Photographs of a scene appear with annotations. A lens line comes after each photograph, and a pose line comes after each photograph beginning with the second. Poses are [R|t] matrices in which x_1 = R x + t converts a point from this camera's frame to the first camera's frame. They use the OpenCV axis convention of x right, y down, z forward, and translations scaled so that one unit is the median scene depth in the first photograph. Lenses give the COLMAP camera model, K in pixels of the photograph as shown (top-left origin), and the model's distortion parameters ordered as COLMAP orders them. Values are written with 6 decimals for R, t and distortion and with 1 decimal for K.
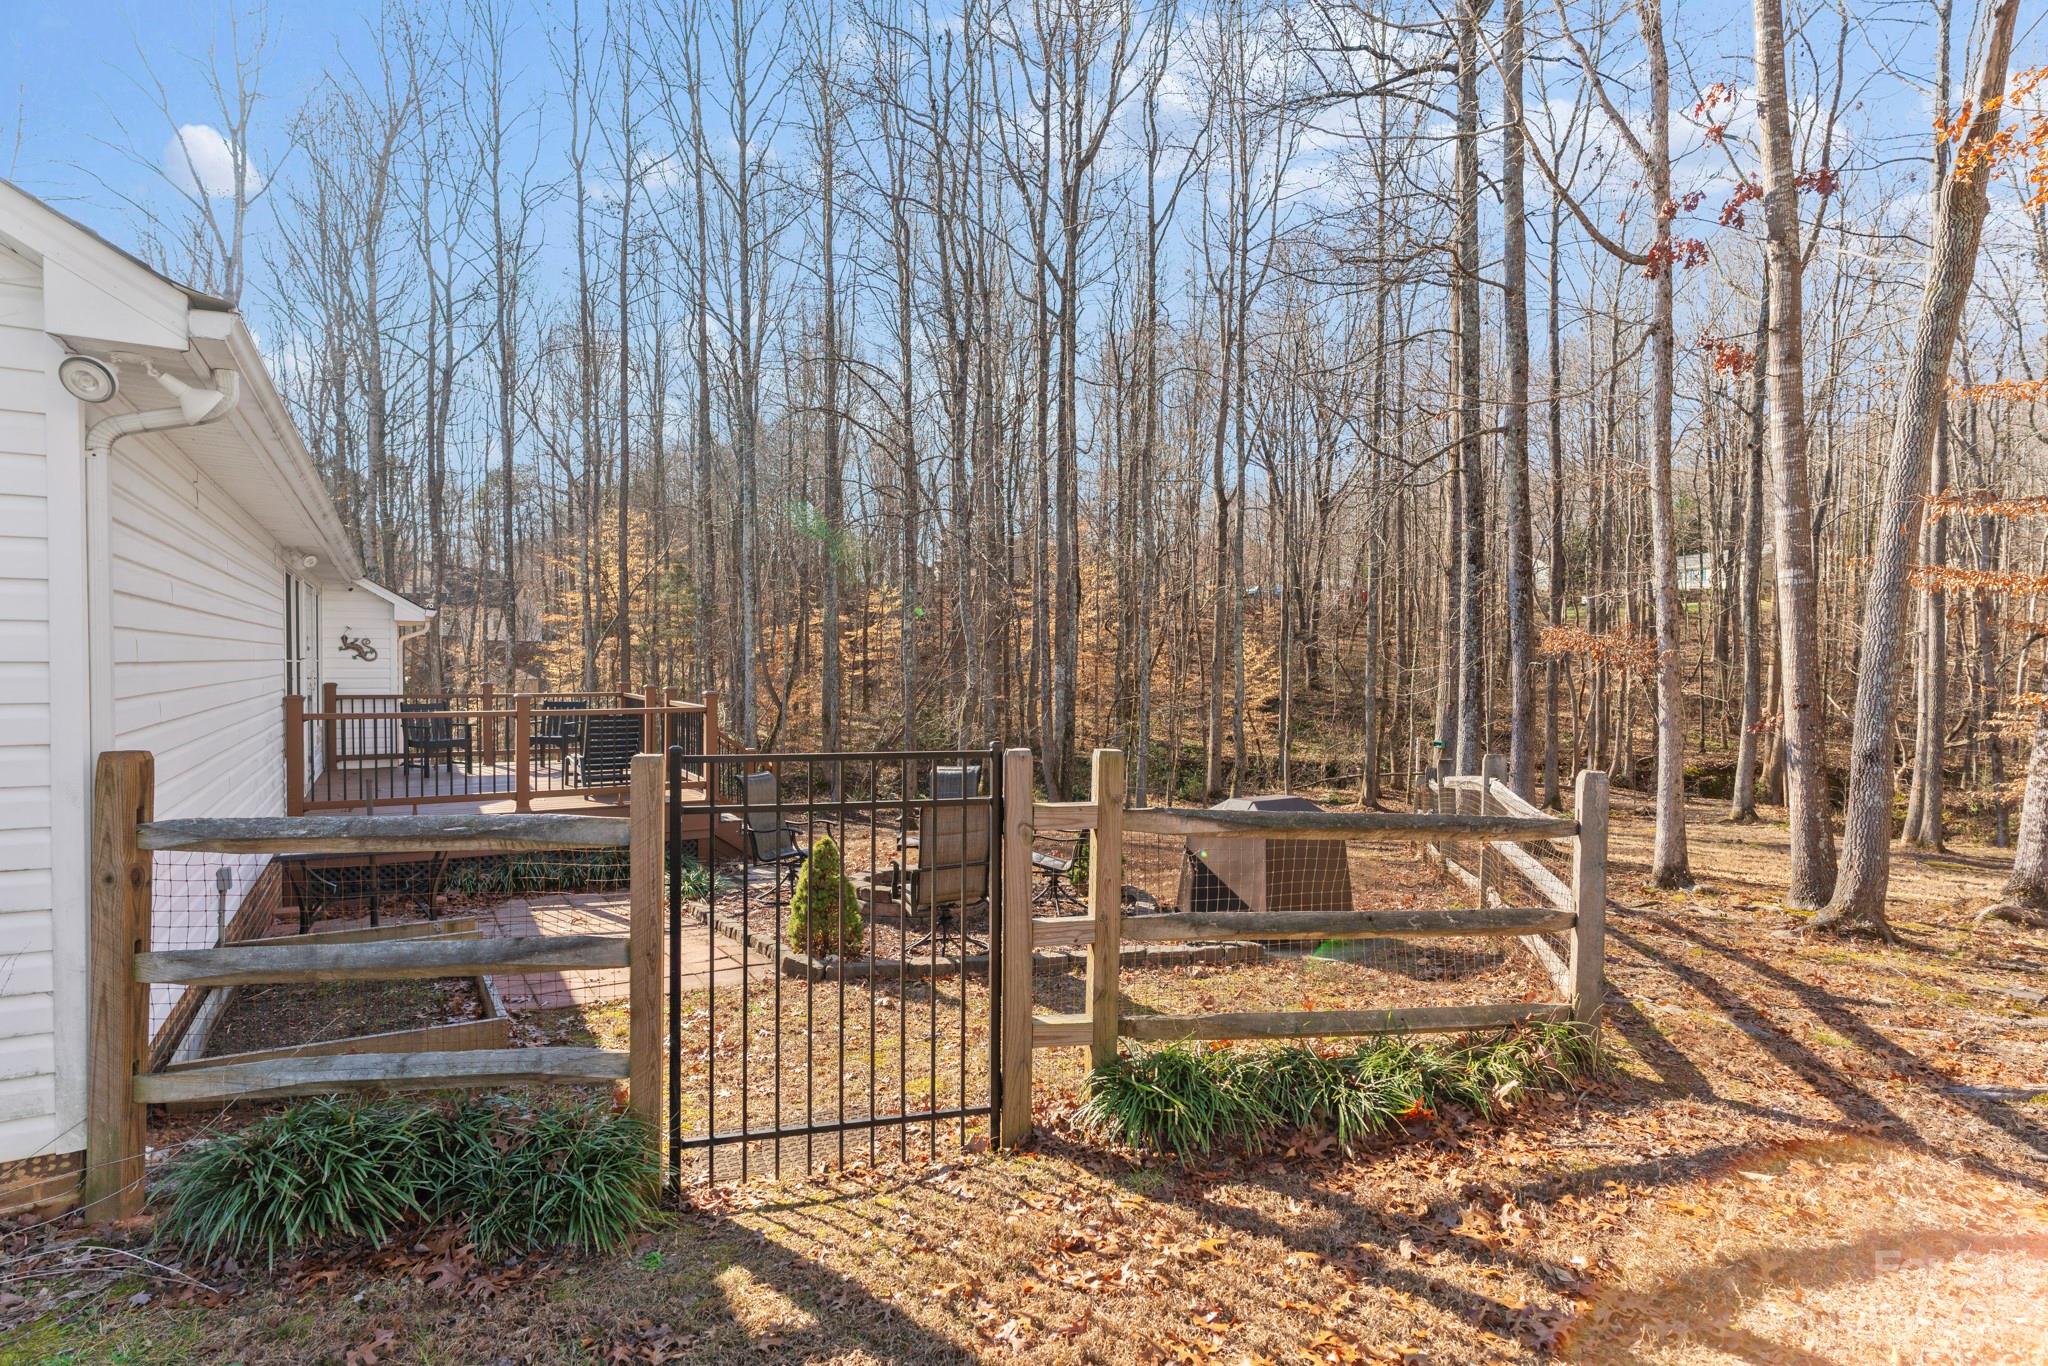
lens RADIAL K [[1015.6, 0, 1027.7], [0, 1015.6, 679.3], [0, 0, 1]] dist [-0.008050, 0.010874]
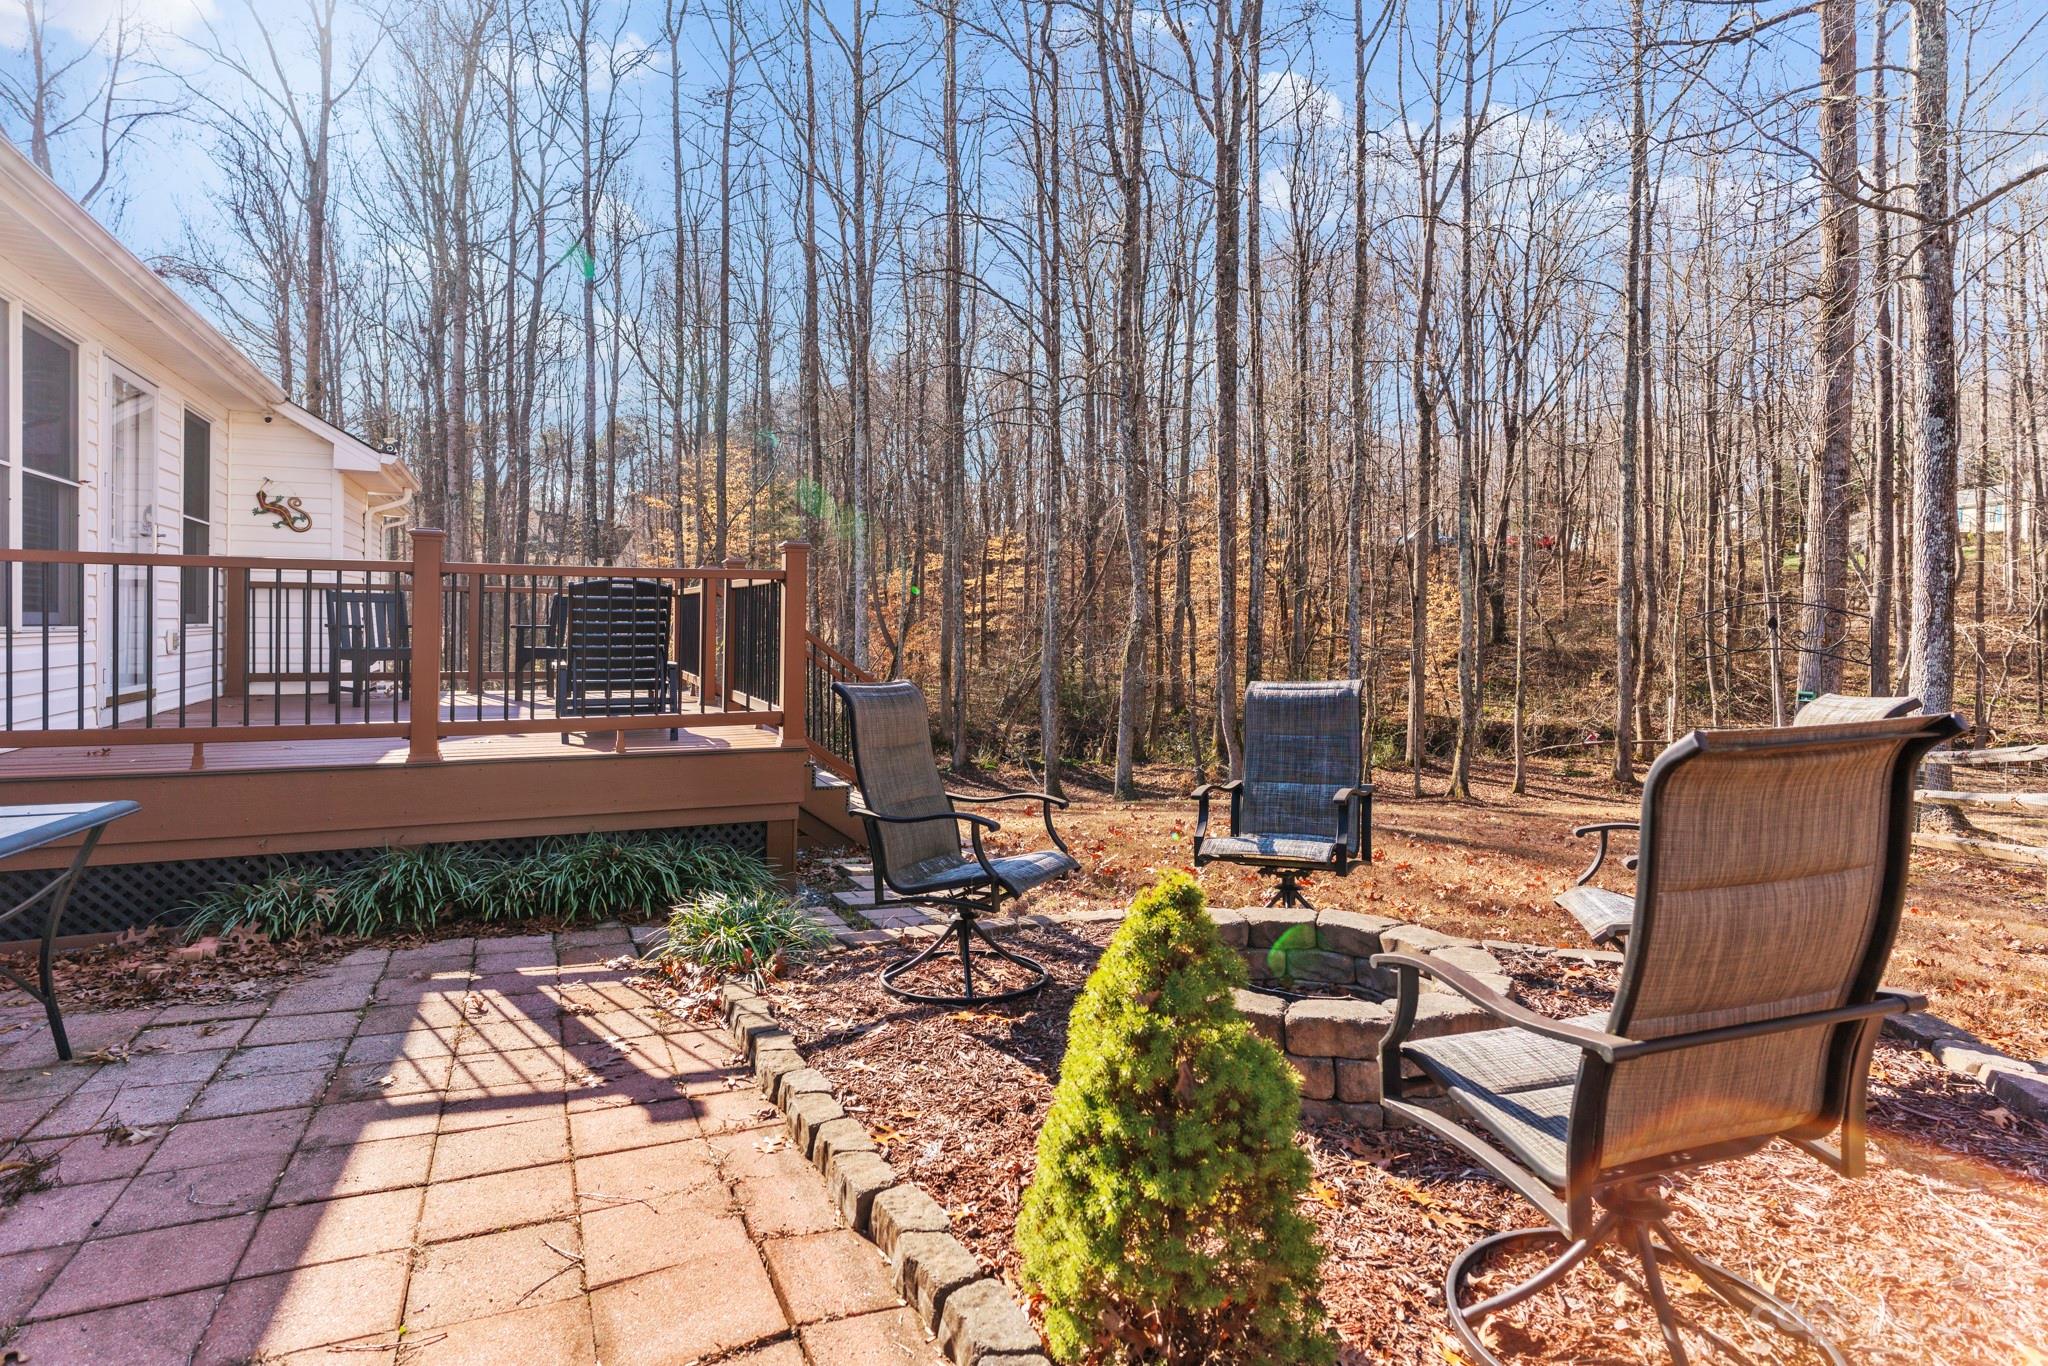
lens RADIAL K [[1052.3, 0, 1029.0], [0, 1052.3, 625.1], [0, 0, 1]] dist [-0.005685, 0.012290]
pose [[0.994082, 0.002735, -0.108598, -0.038564], [-0.004325, 0.999887, -0.014407, 0.018740], [0.108546, 0.014791, 0.993981, 0.138660]]
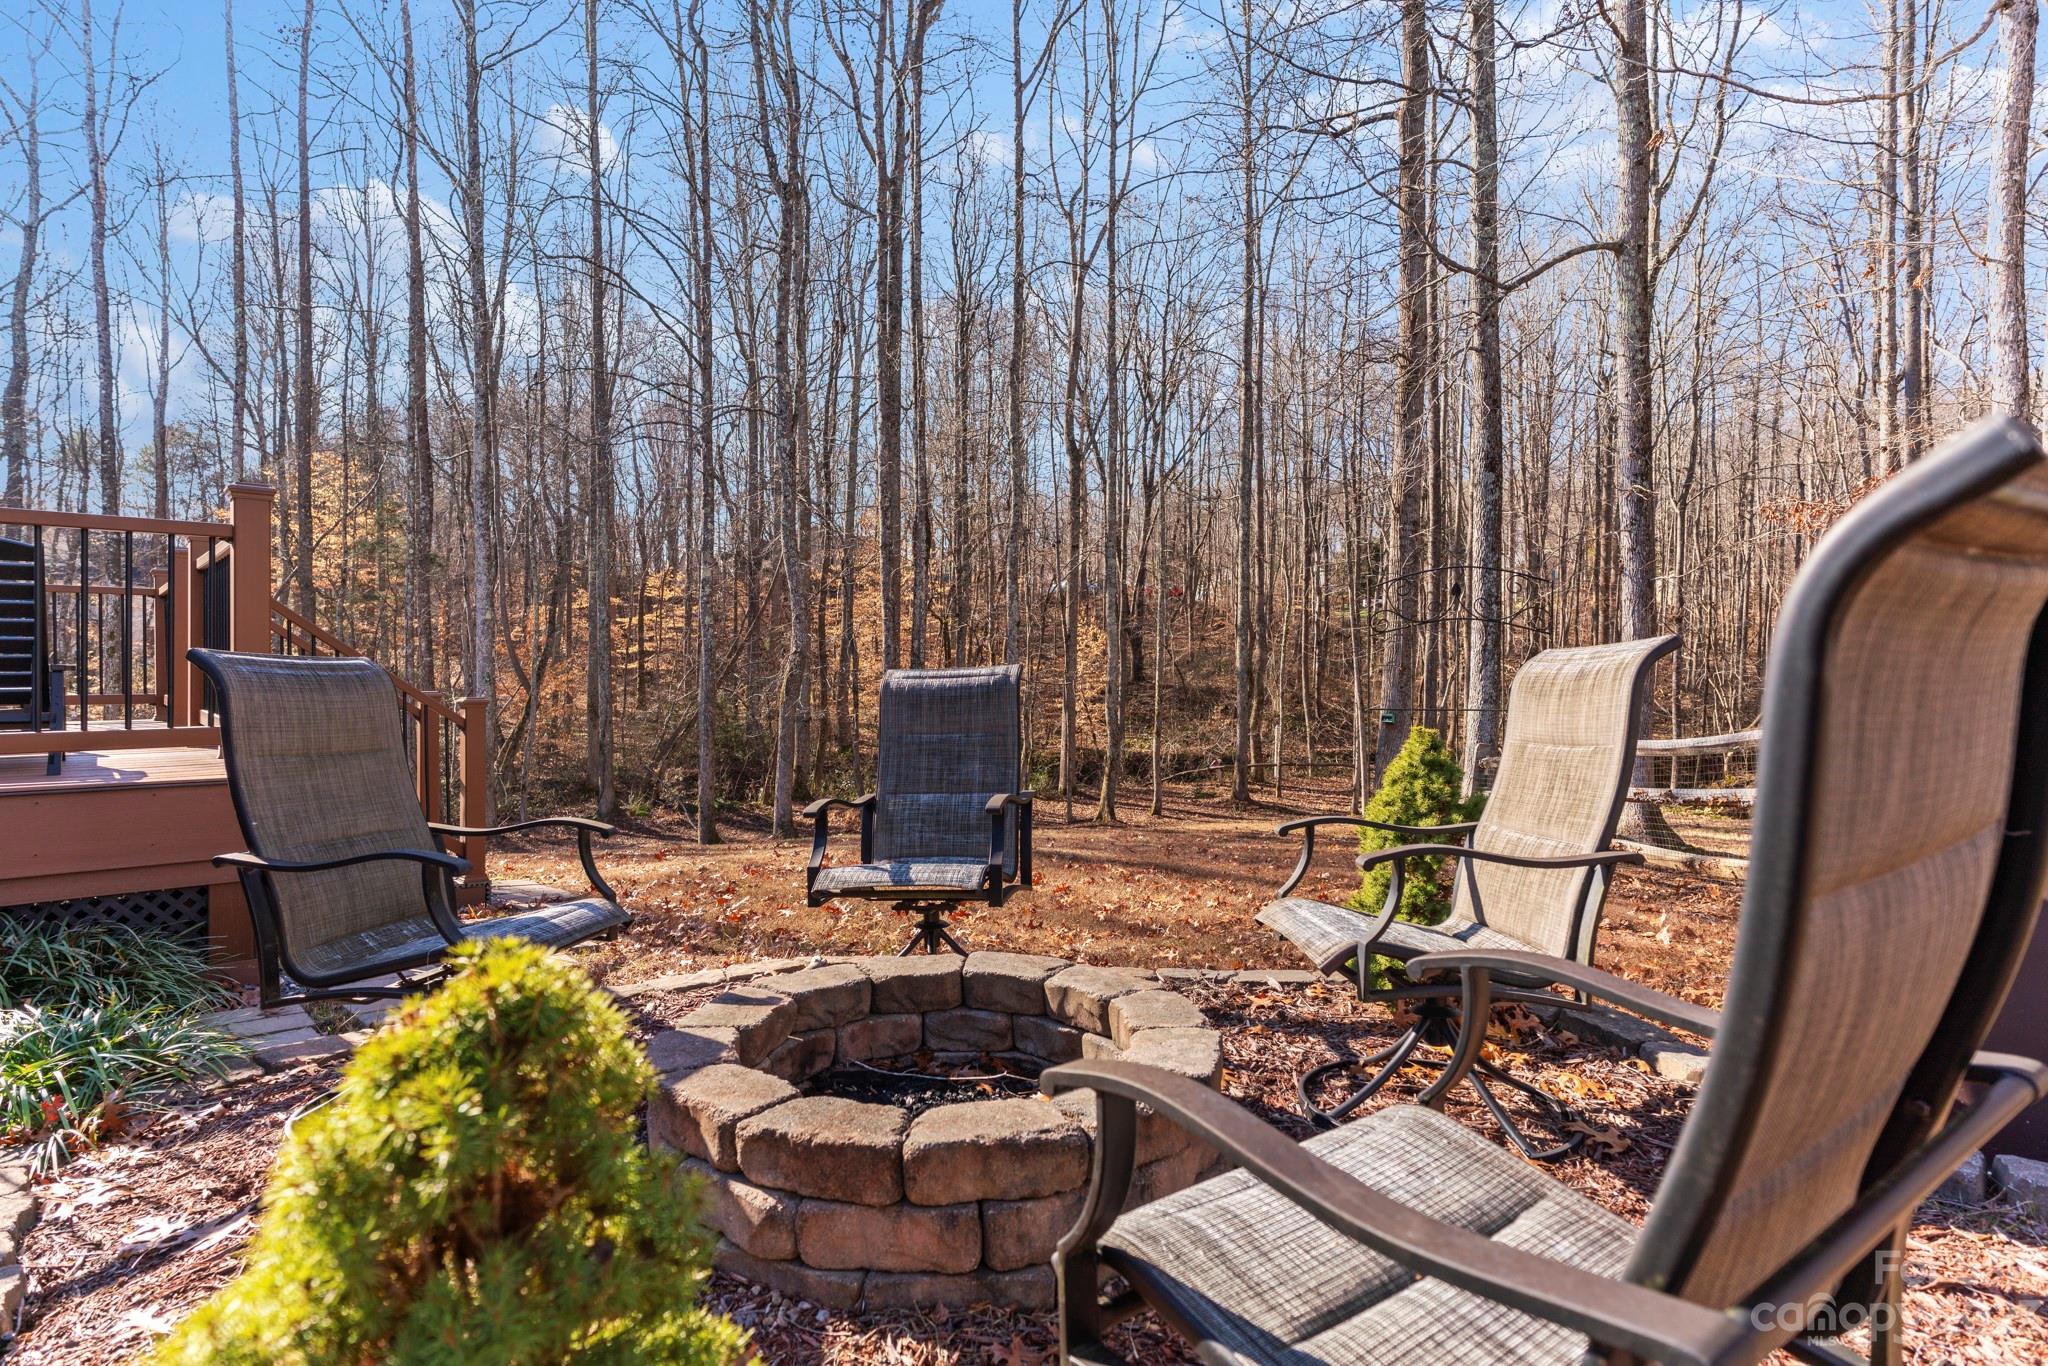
lens RADIAL K [[1015.6, 0, 1027.7], [0, 1015.6, 679.3], [0, 0, 1]] dist [-0.008050, 0.010874]
pose [[0.978856, 0.000629, 0.204548, -0.030507], [0.000637, 0.999981, -0.006124, 0.027236], [-0.204548, 0.006125, 0.978837, 0.179795]]
